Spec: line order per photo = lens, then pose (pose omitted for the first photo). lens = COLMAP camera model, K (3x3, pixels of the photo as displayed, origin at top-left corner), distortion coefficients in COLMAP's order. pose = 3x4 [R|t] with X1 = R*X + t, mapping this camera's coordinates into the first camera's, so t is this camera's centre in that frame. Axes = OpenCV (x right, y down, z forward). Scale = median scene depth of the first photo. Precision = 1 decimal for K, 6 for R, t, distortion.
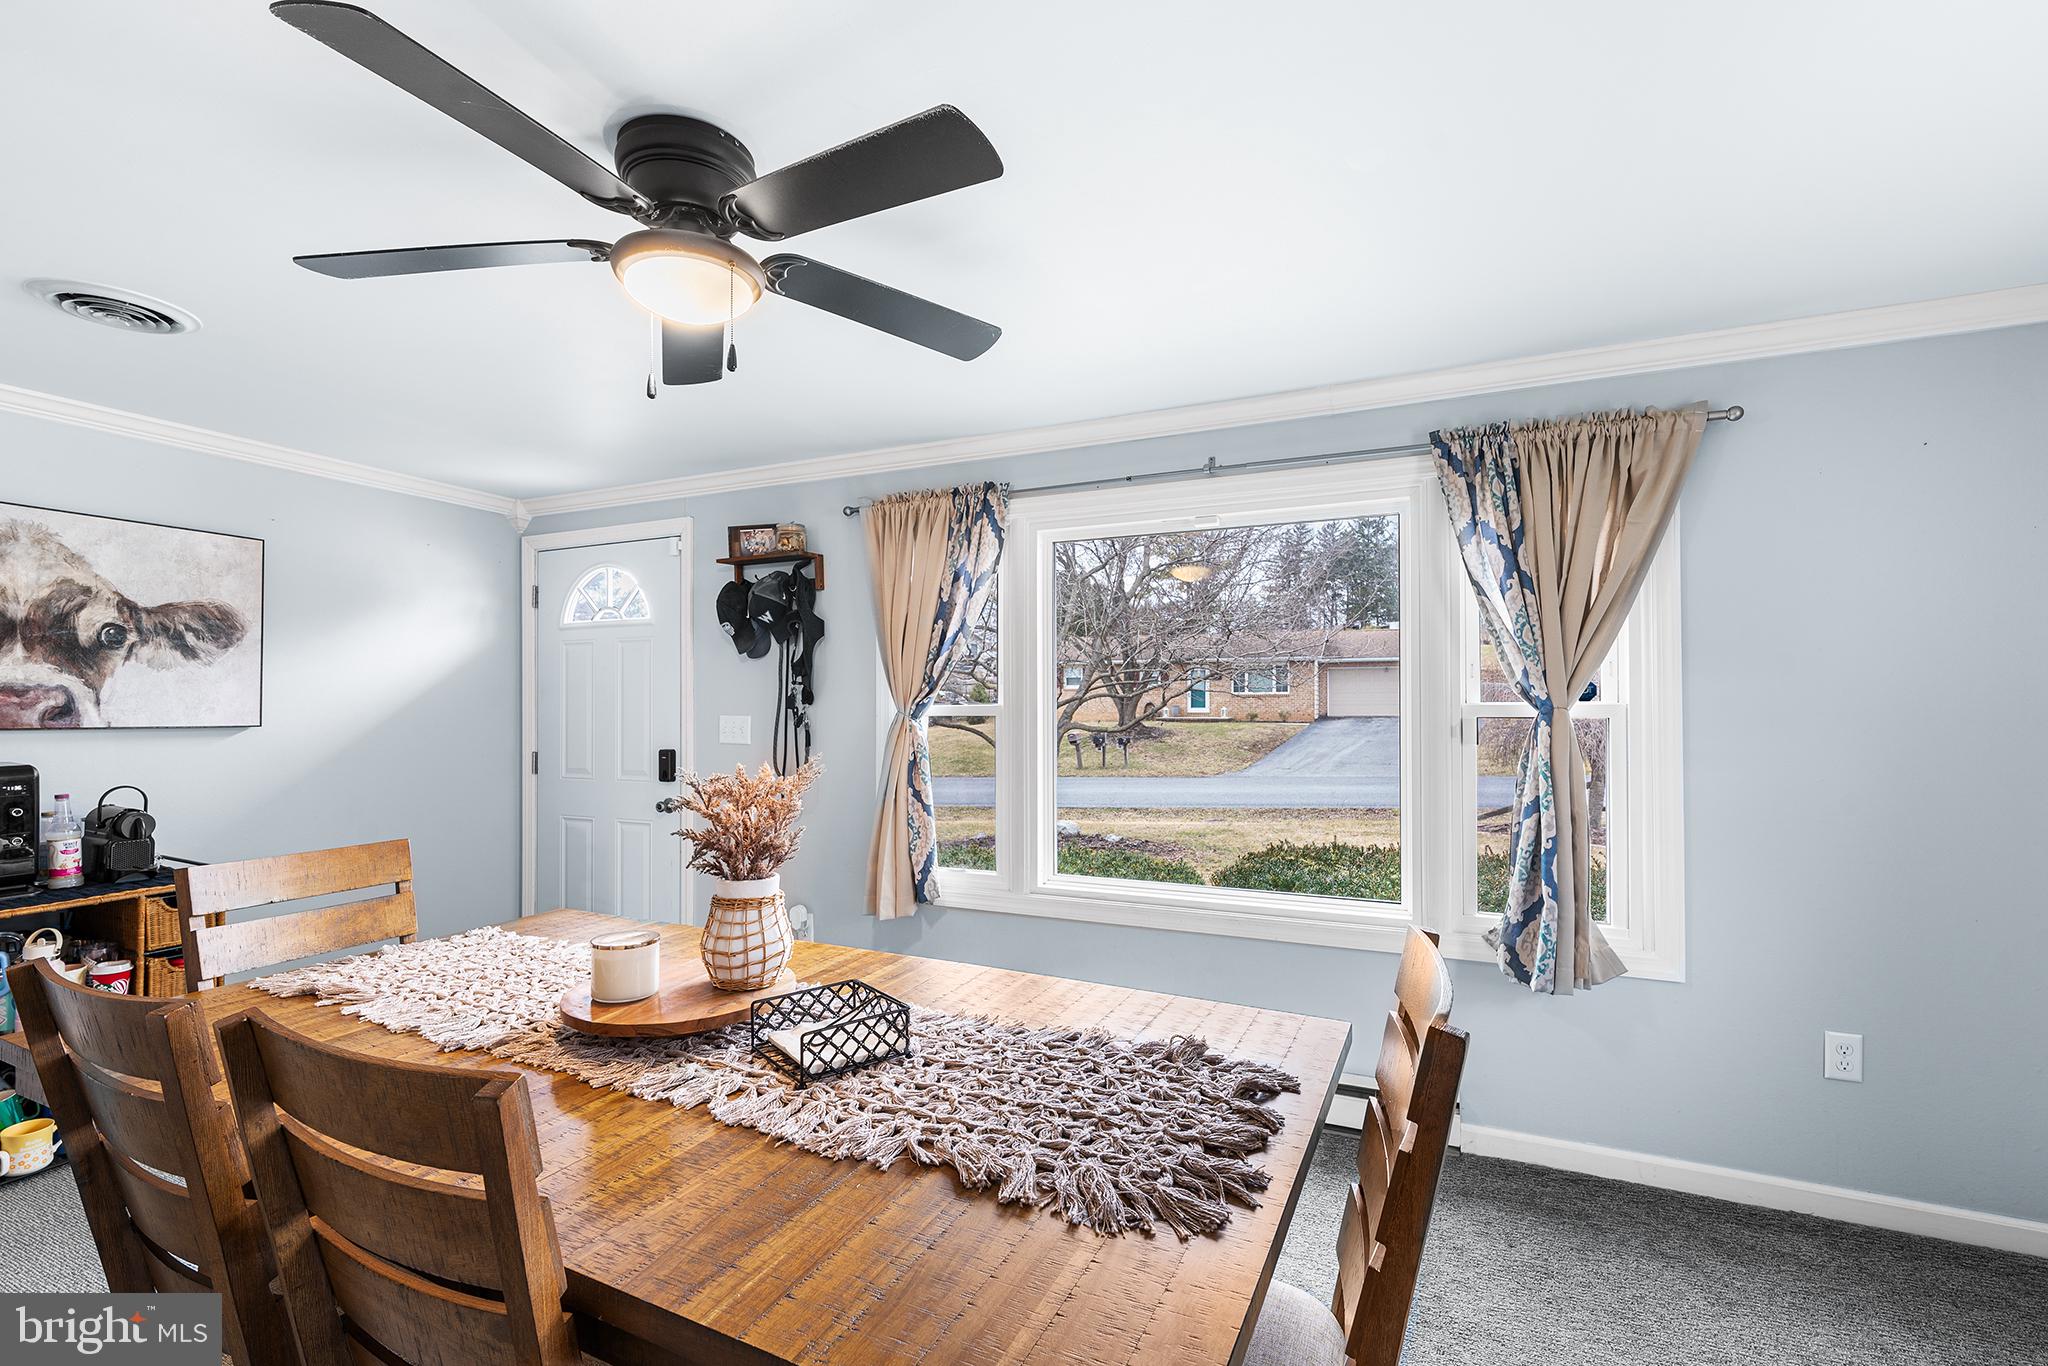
lens RADIAL K [[869.0, 0, 1025.9], [0, 869.0, 698.4], [0, 0, 1]] dist [-0.000708, -0.000173]
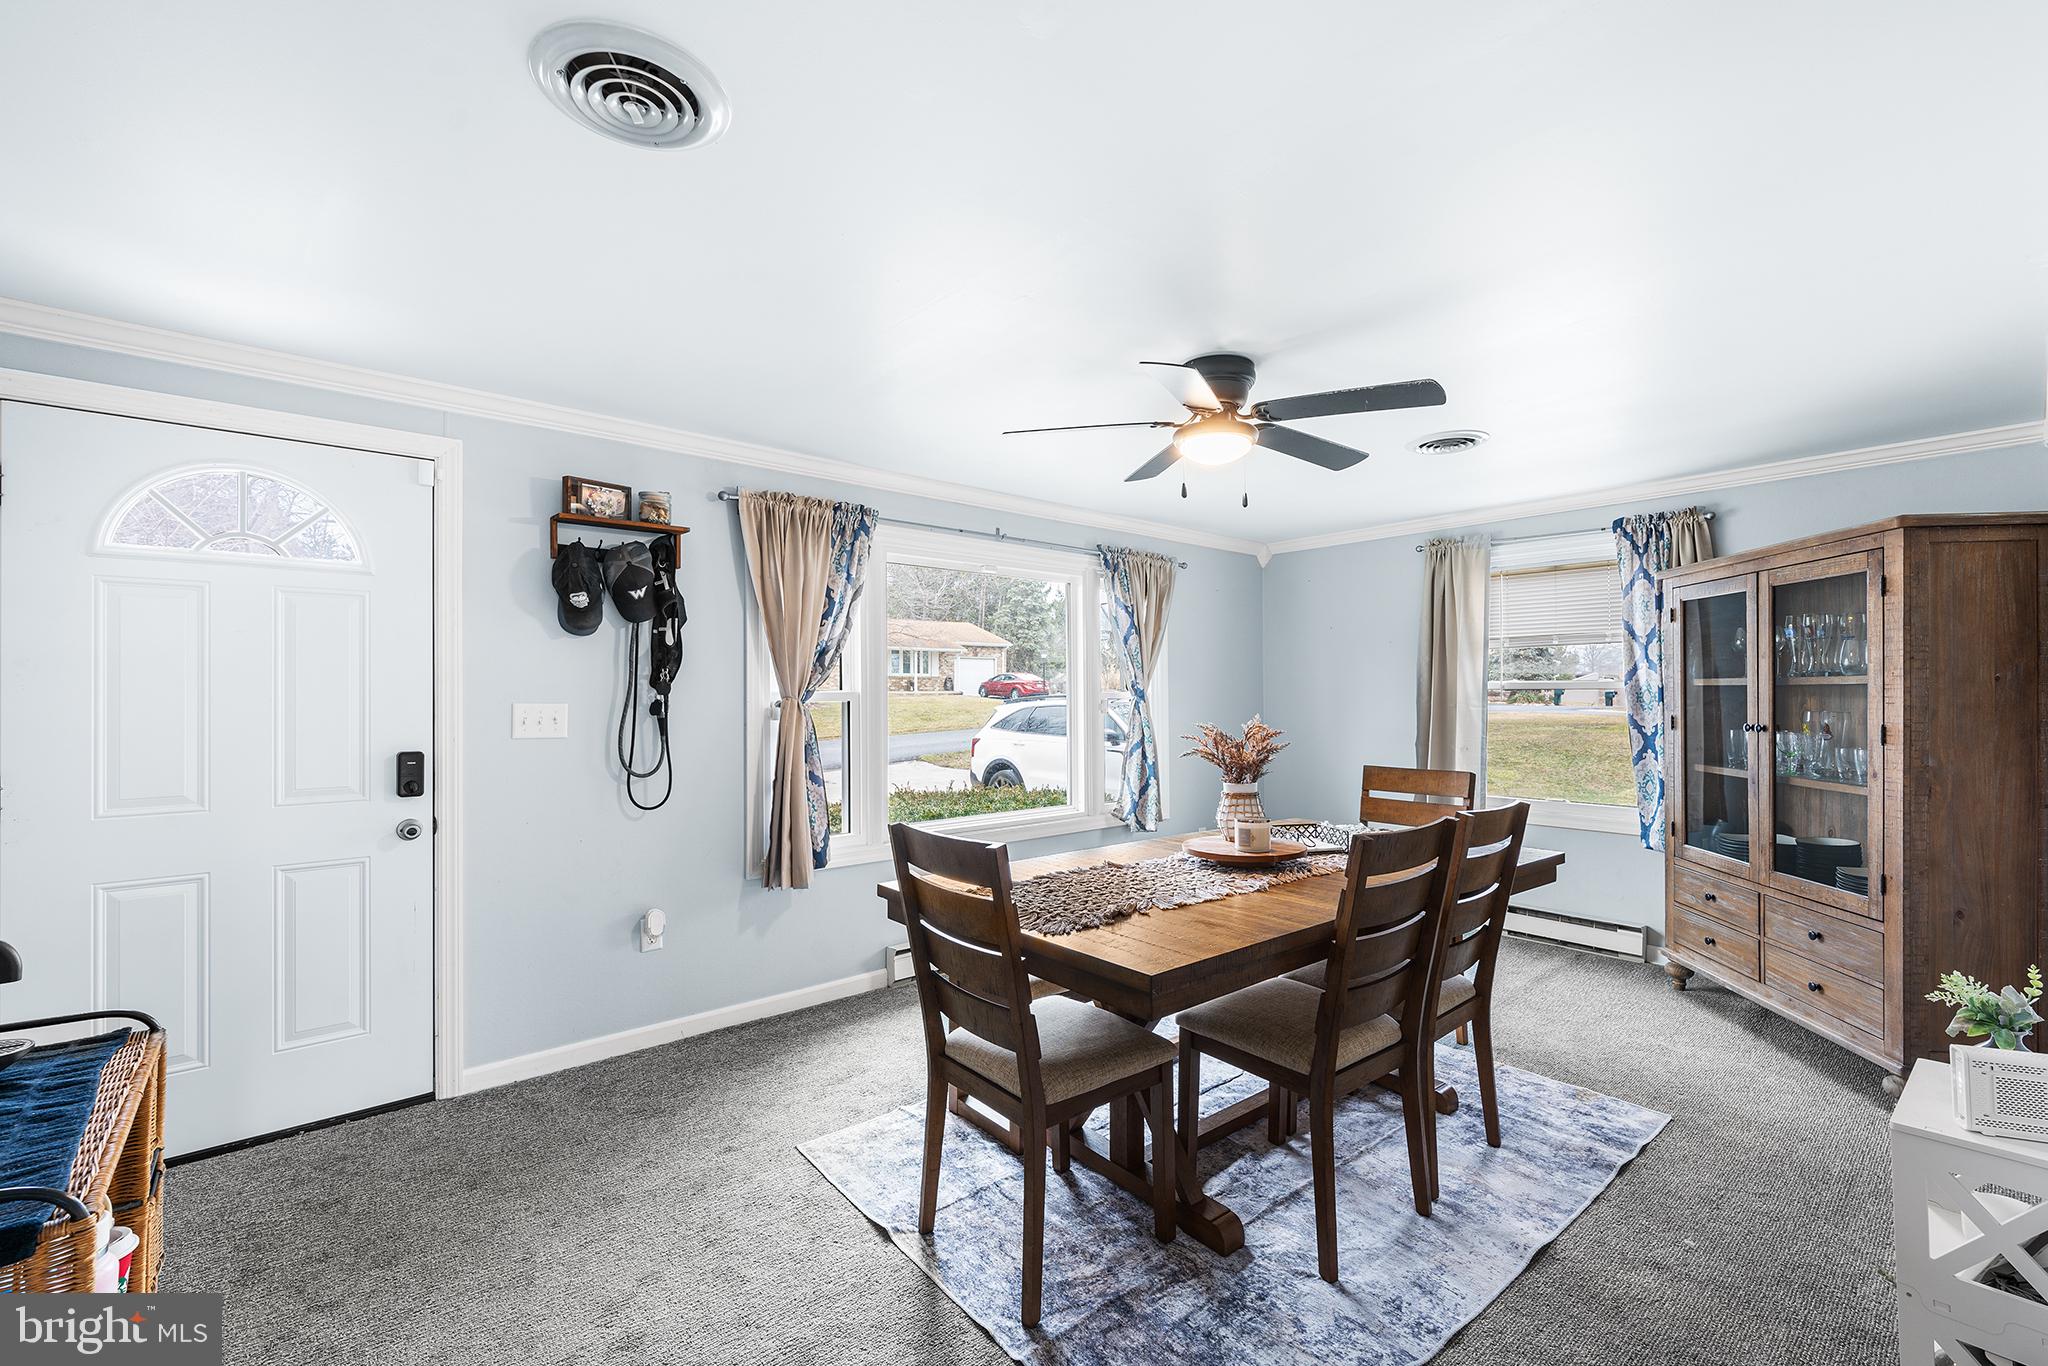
lens RADIAL K [[852.4, 0, 1015.0], [0, 852.4, 681.7], [0, 0, 1]] dist [-0.000119, -0.000015]
pose [[0.442309, 0.015772, 0.896724, -0.910792], [-0.006579, 0.999876, -0.014341, 0.008395], [-0.896838, 0.000443, 0.442358, 0.265598]]
